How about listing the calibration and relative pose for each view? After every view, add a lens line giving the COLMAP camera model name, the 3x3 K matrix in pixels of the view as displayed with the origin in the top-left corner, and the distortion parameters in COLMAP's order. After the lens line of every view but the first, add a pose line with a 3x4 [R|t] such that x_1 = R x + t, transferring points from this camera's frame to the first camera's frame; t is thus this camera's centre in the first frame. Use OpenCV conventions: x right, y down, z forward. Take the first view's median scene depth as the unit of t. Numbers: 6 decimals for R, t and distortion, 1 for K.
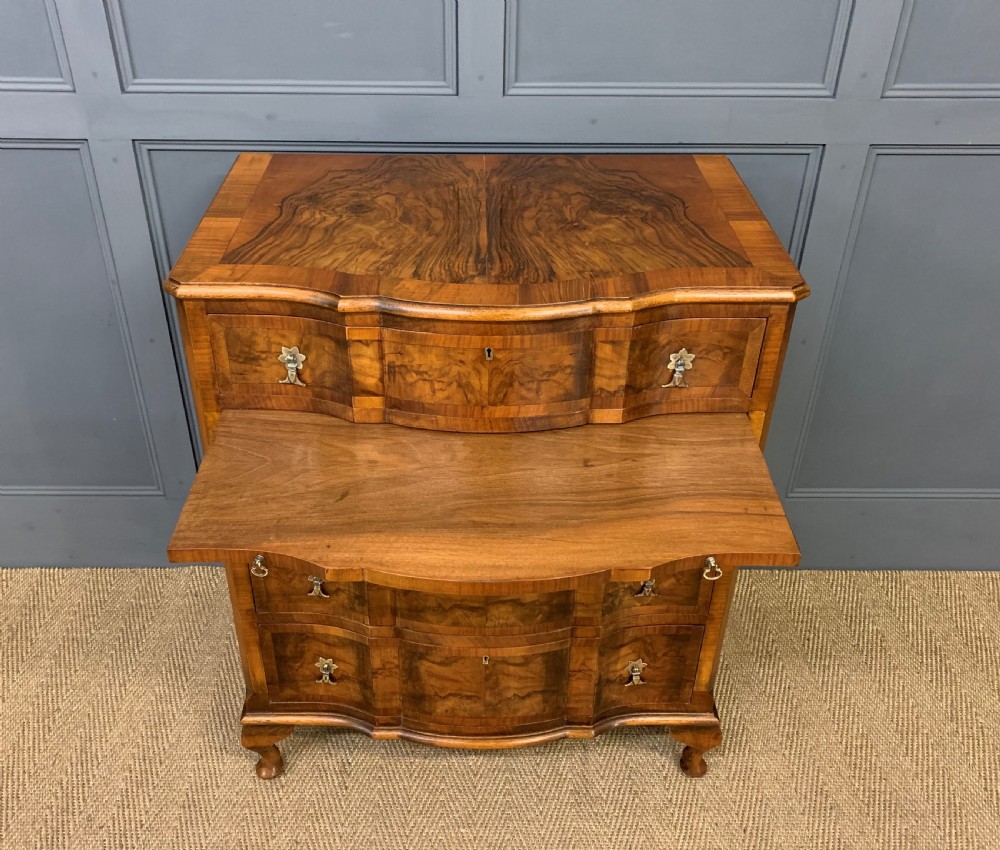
lens RADIAL K [[968.7, 0, 477.8], [0, 968.7, 424.9], [0, 0, 1]] dist [0.160860, -0.303376]
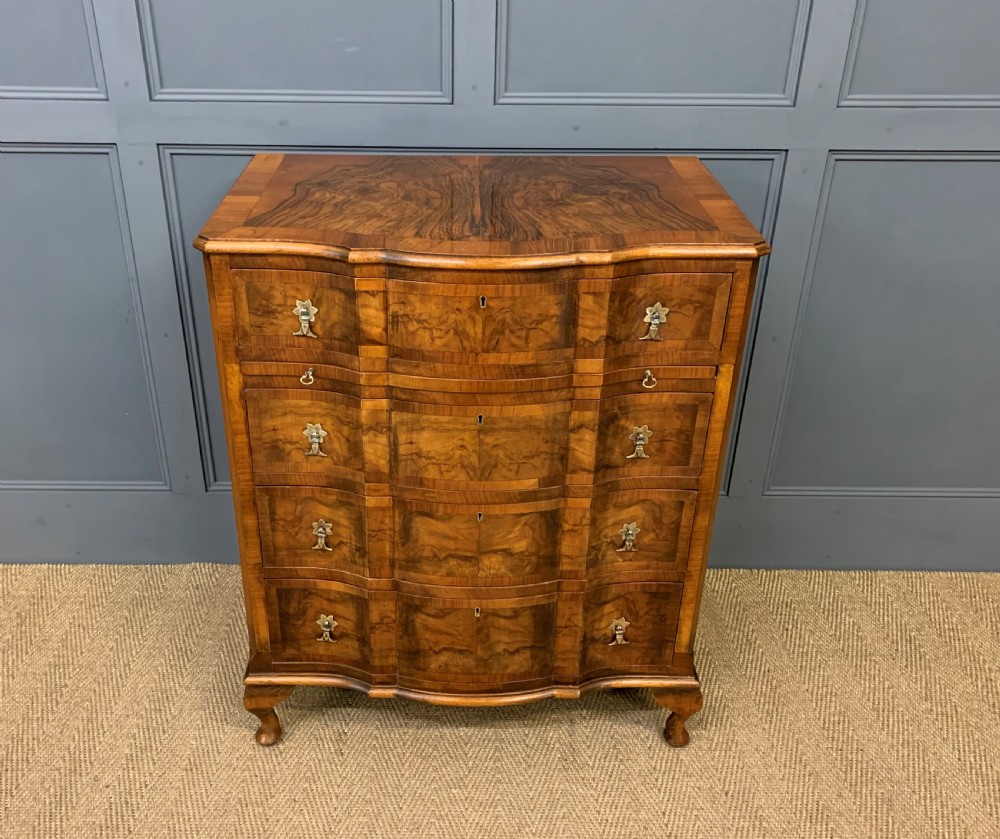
lens RADIAL K [[984.0, 0, 456.1], [0, 984.0, 430.0], [0, 0, 1]] dist [0.189544, -0.404796]
pose [[0.999978, 0.003539, -0.005576, -0.010584], [-0.004014, 0.996154, -0.087527, 0.147145], [0.005245, 0.087547, 0.996147, -0.100500]]
